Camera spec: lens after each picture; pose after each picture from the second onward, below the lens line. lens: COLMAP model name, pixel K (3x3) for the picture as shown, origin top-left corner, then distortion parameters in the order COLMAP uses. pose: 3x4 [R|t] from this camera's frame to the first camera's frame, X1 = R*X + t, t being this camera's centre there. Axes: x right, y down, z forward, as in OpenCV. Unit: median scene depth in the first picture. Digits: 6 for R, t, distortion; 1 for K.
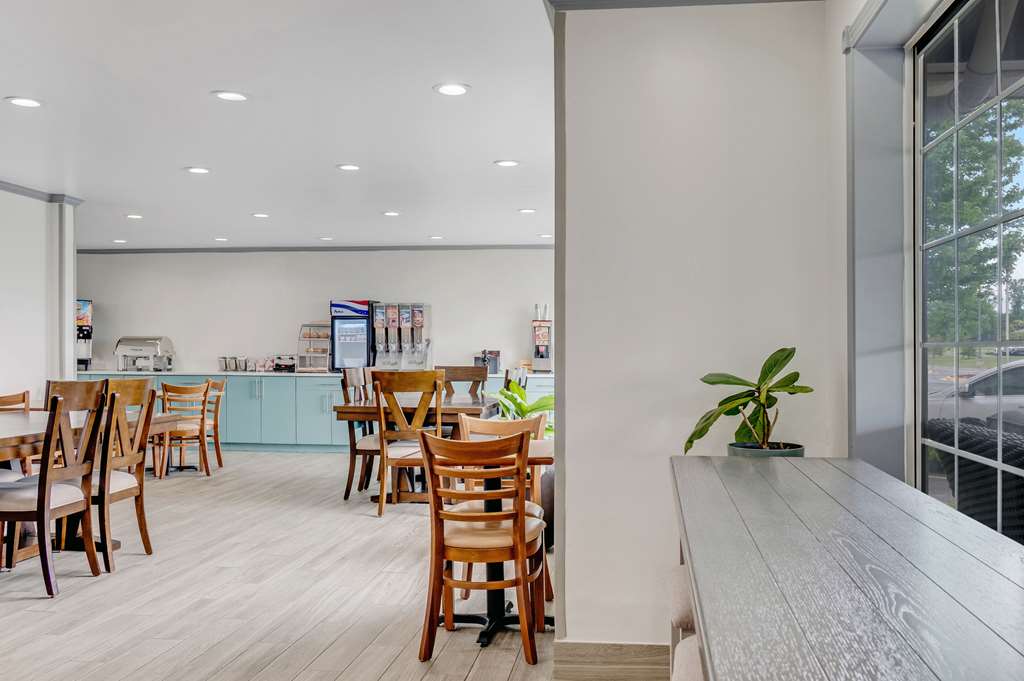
lens RADIAL K [[928.5, 0, 546.5], [0, 928.5, 370.2], [0, 0, 1]] dist [0.027741, 0.000000]
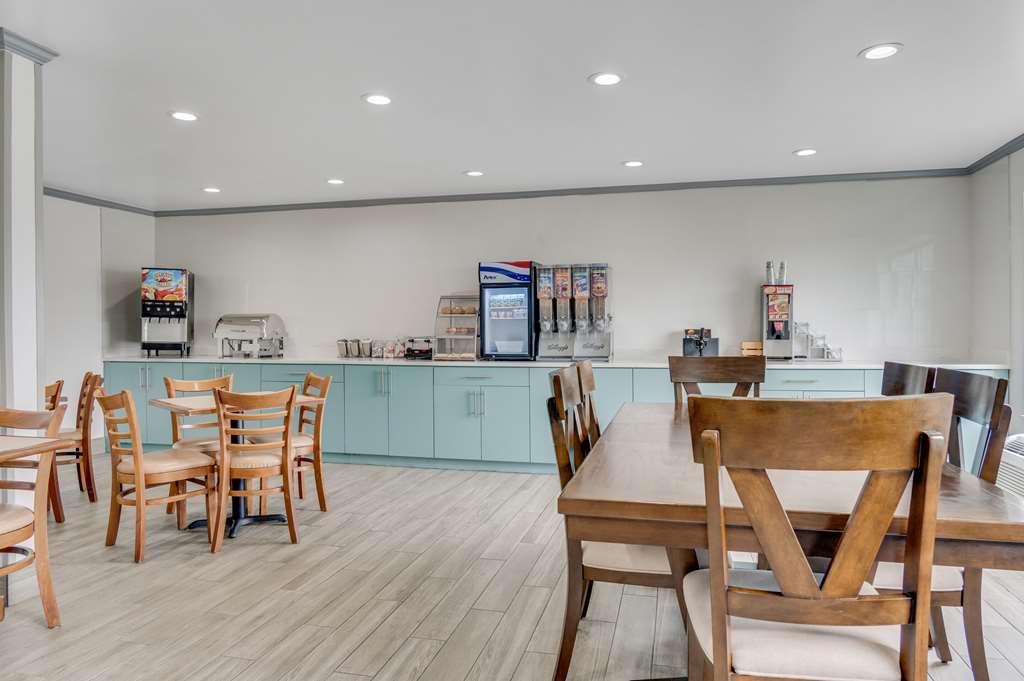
lens RADIAL K [[712.7, 0, 509.3], [0, 712.7, 346.6], [0, 0, 1]] dist [-0.009649, 0.007470]
pose [[0.988801, -0.002594, -0.149216, -0.124722], [0.002919, 0.999994, 0.001959, -0.009474], [0.149210, -0.002373, 0.988803, 0.447022]]
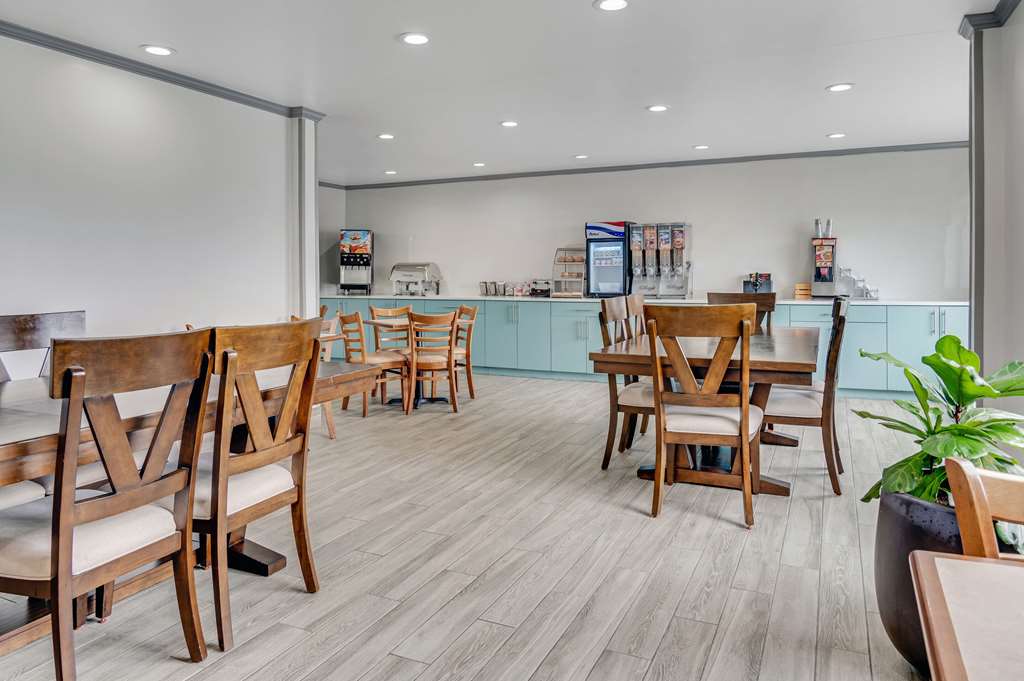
lens RADIAL K [[712.7, 0, 509.0], [0, 712.7, 309.6], [0, 0, 1]] dist [-0.009649, 0.007470]
pose [[0.944277, 0.008437, -0.329043, -0.063957], [0.001022, 0.999591, 0.028565, -0.006355], [0.329150, -0.027310, 0.943883, 0.276320]]
